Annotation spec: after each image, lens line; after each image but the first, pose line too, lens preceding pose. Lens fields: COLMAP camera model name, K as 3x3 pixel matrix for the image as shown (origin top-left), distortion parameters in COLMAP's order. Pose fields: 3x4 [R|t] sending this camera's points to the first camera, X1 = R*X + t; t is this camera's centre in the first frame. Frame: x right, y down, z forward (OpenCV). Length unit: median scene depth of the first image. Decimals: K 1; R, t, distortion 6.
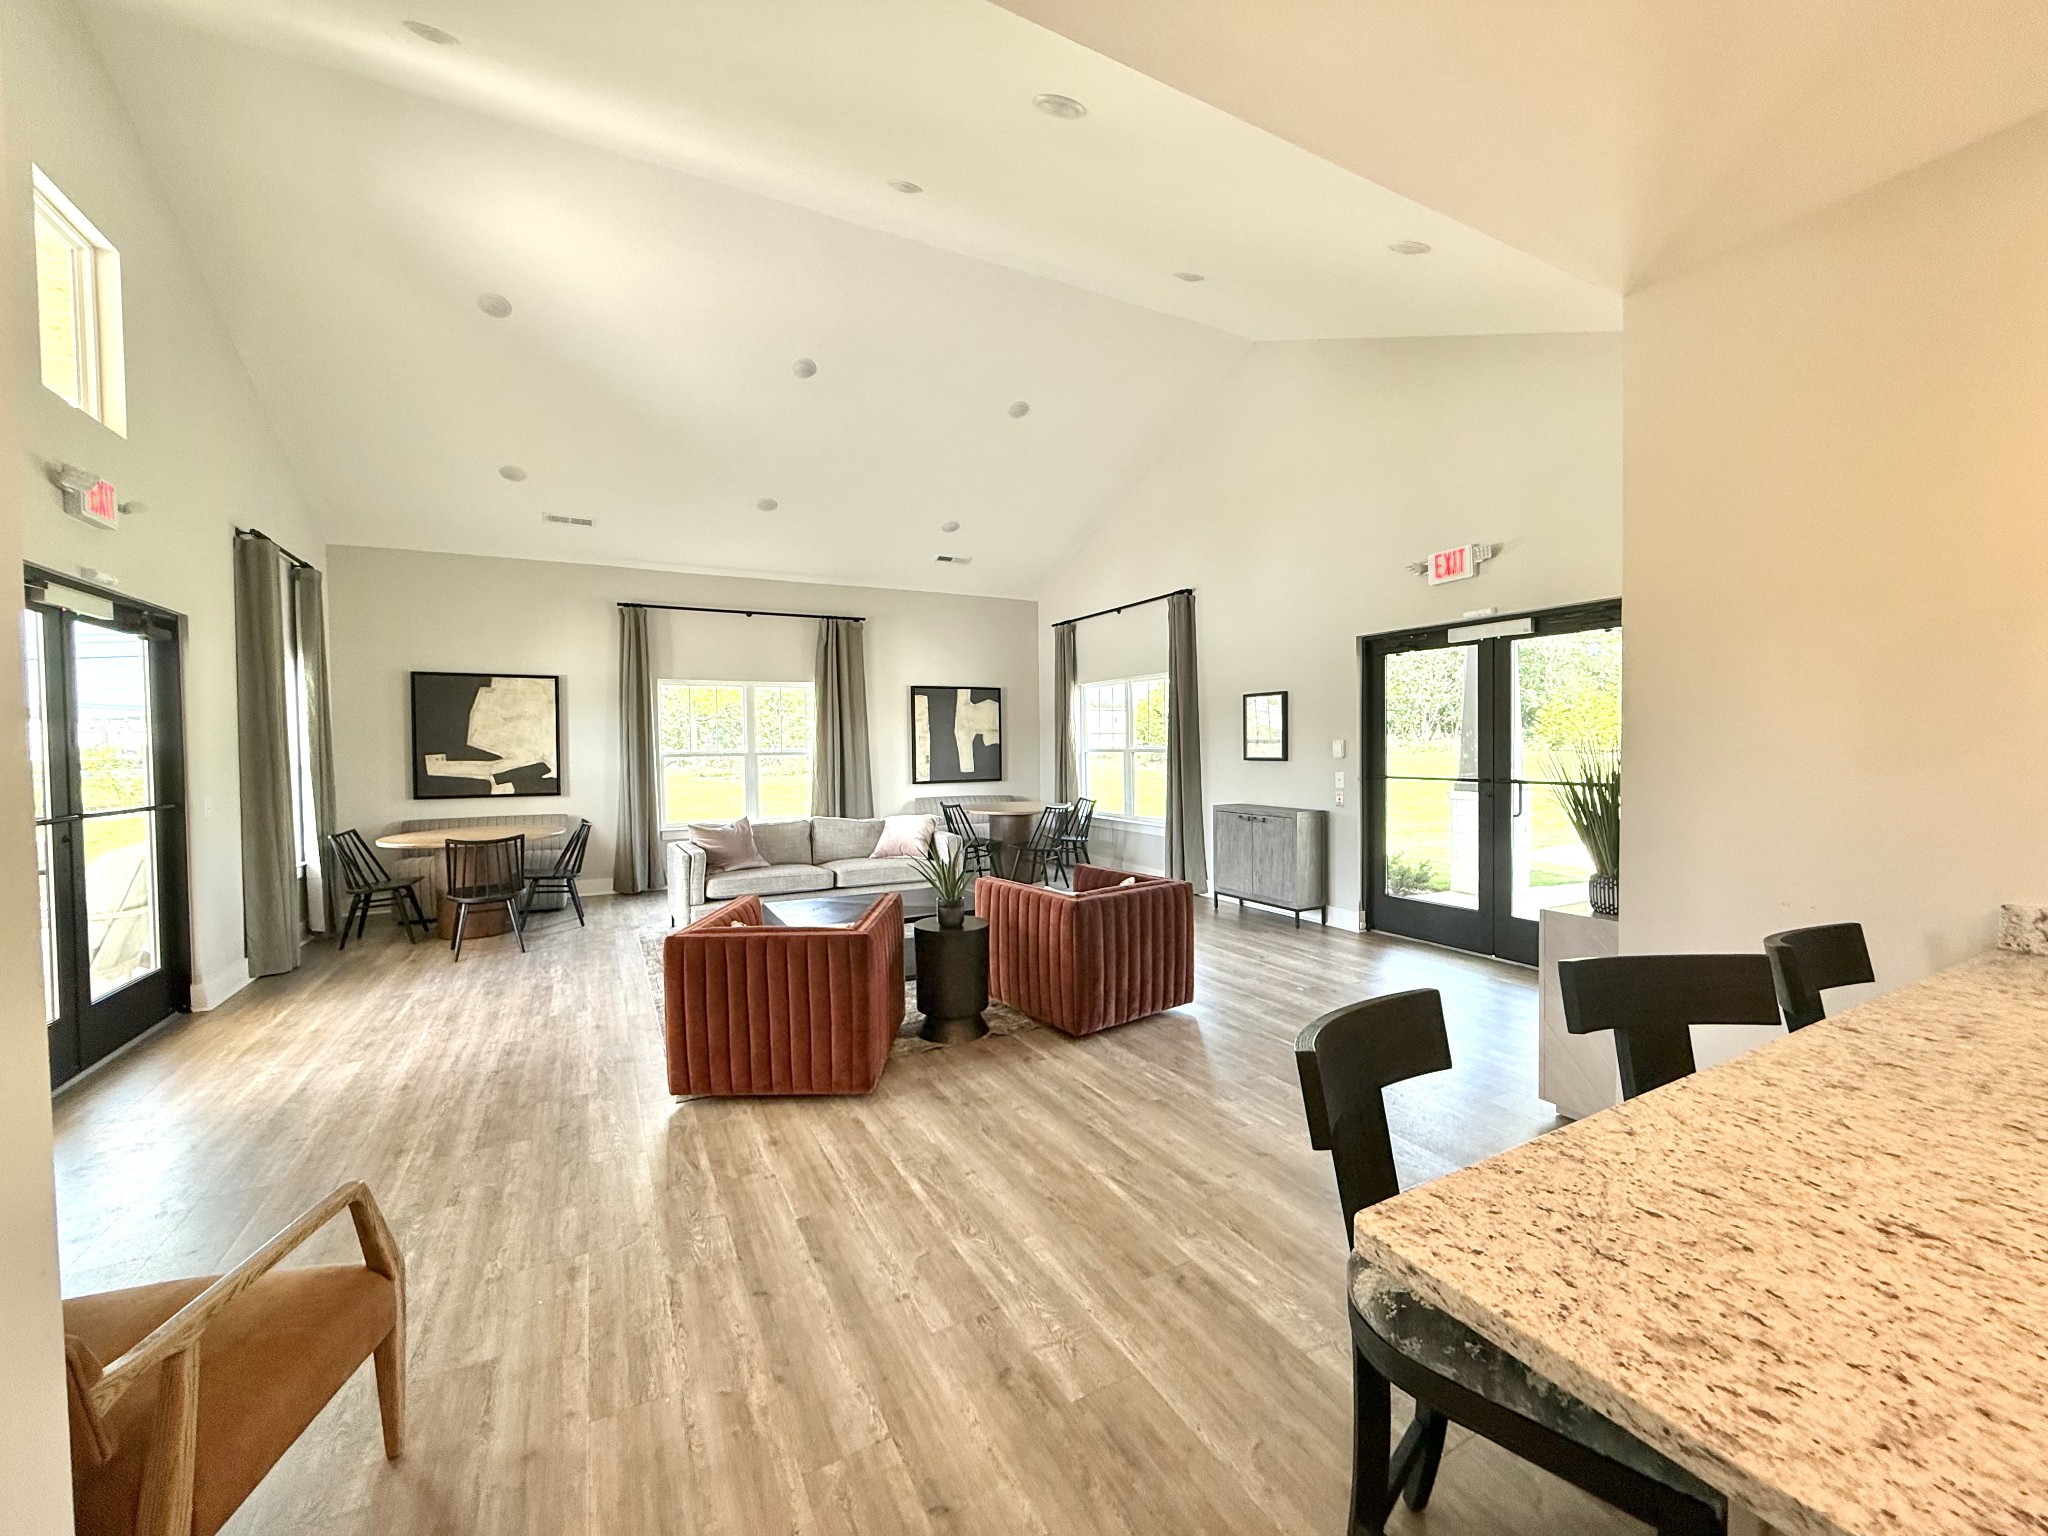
lens RADIAL K [[823.2, 0, 1024.2], [0, 823.2, 768.1], [0, 0, 1]] dist [-0.006987, 0.000882]
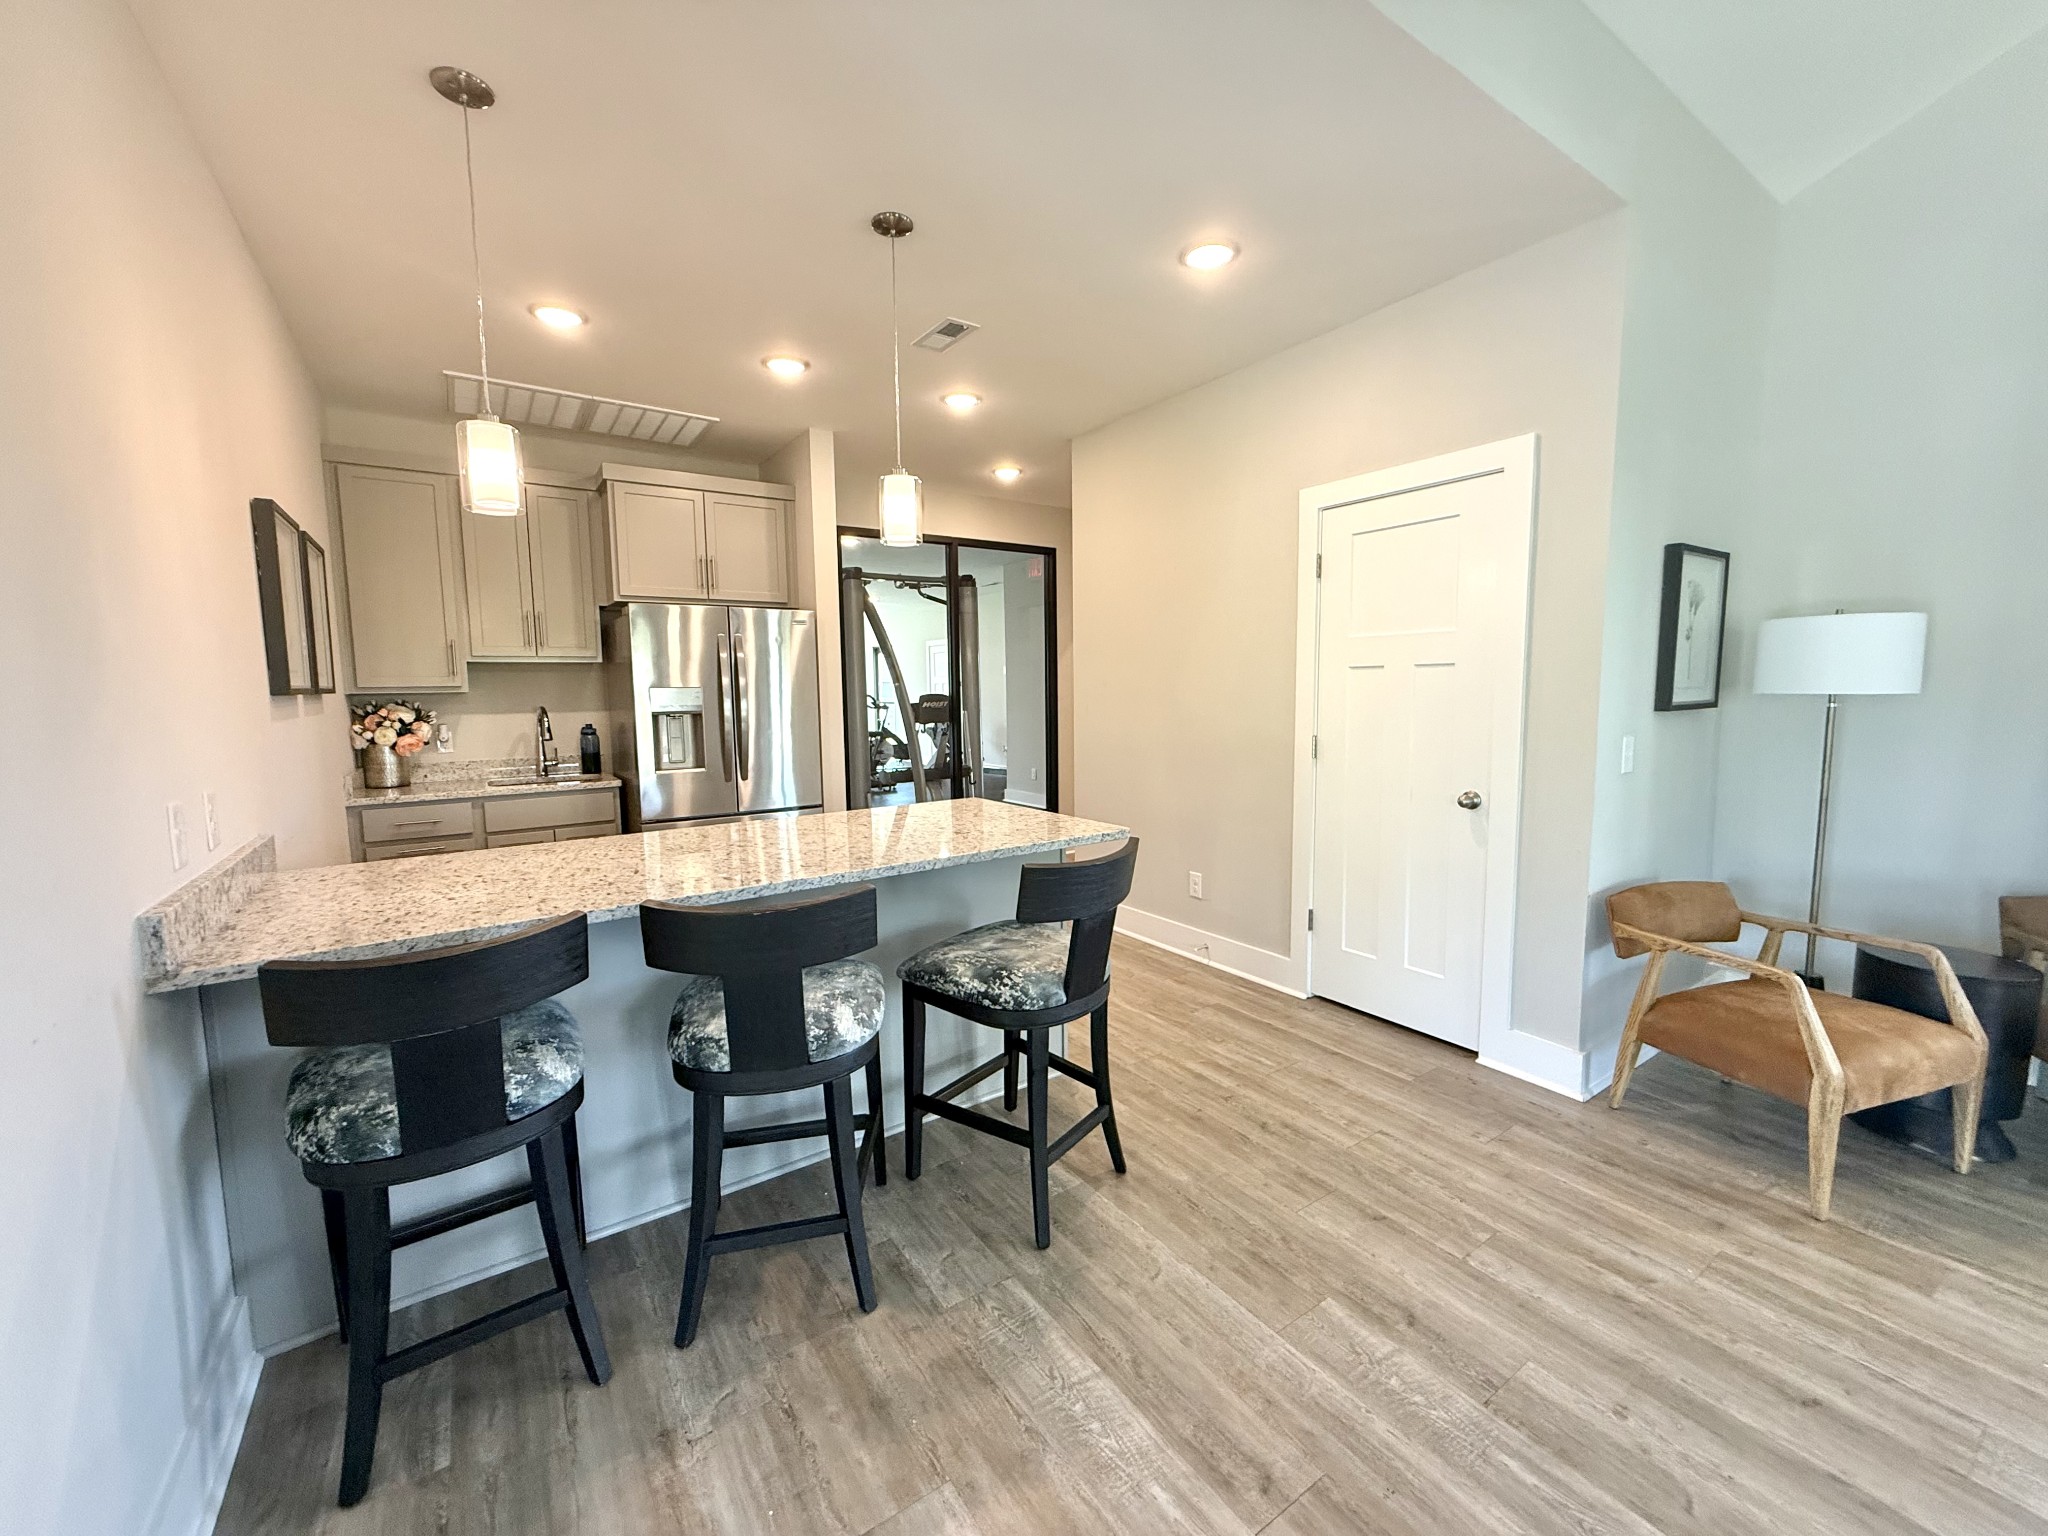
lens RADIAL K [[823.2, 0, 1021.3], [0, 823.2, 759.2], [0, 0, 1]] dist [-0.006987, 0.000882]
pose [[-0.994352, 0.032977, -0.100876, 0.280755], [0.019371, 0.990927, 0.132995, -0.029104], [0.104347, 0.130289, -0.985970, 1.005623]]
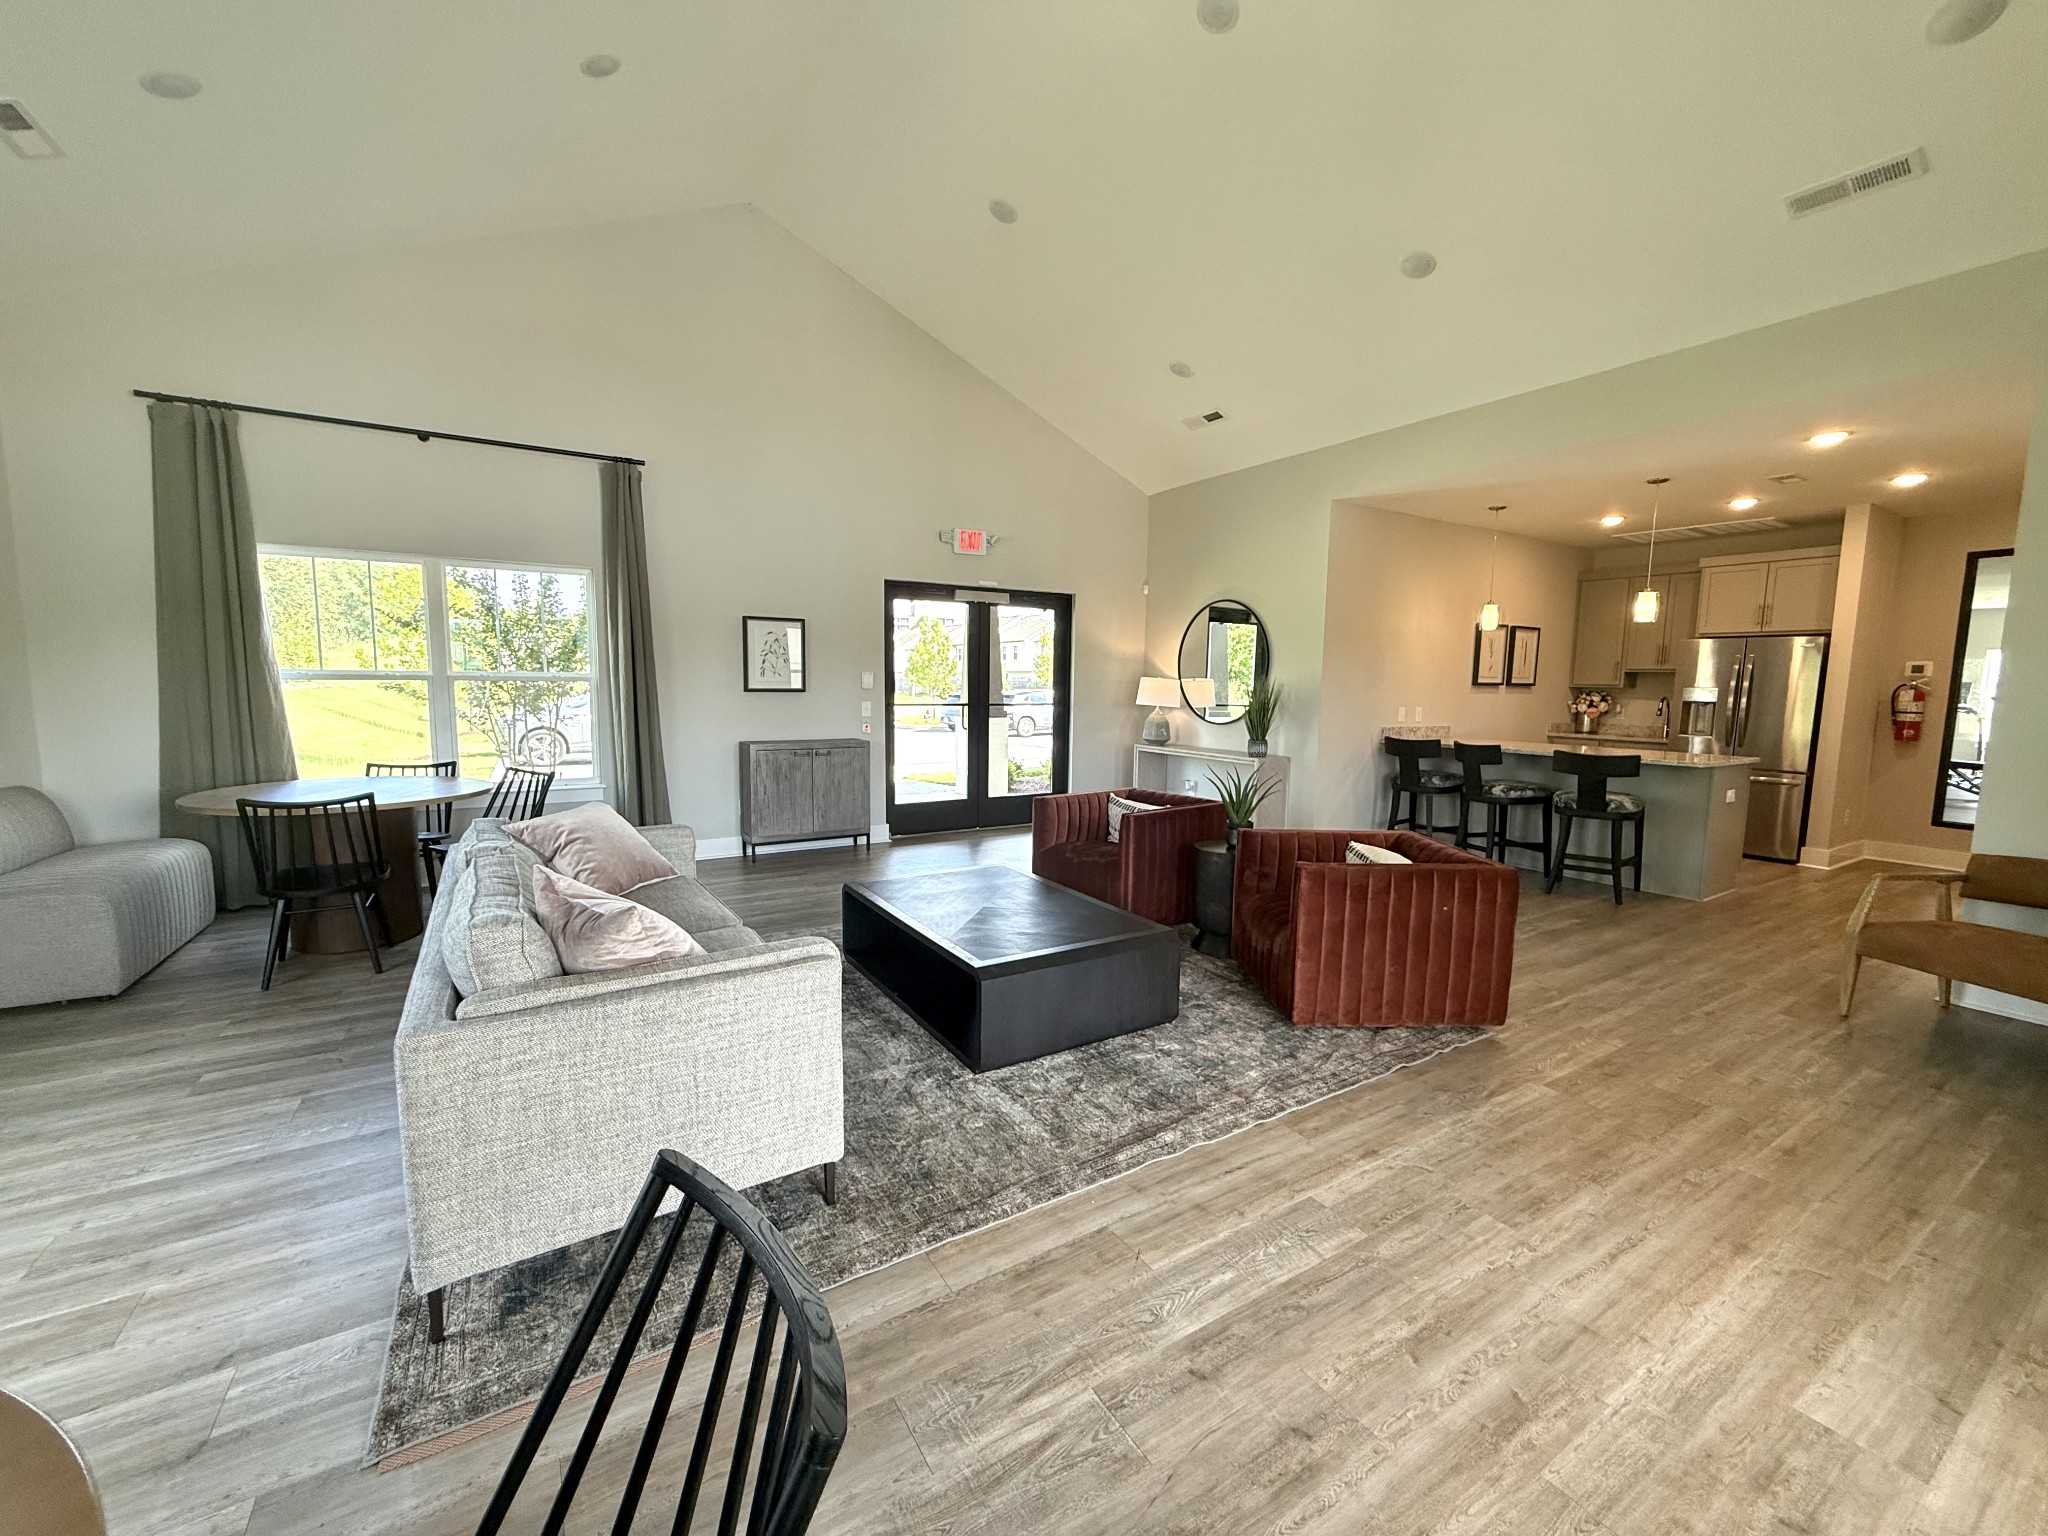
lens RADIAL K [[823.2, 0, 1027.0], [0, 823.2, 769.0], [0, 0, 1]] dist [-0.006987, 0.000882]
pose [[-0.067593, -0.098799, 0.992809, -1.312330], [0.020004, 0.994751, 0.100354, -0.020317], [-0.997512, 0.026644, -0.065262, 1.591505]]
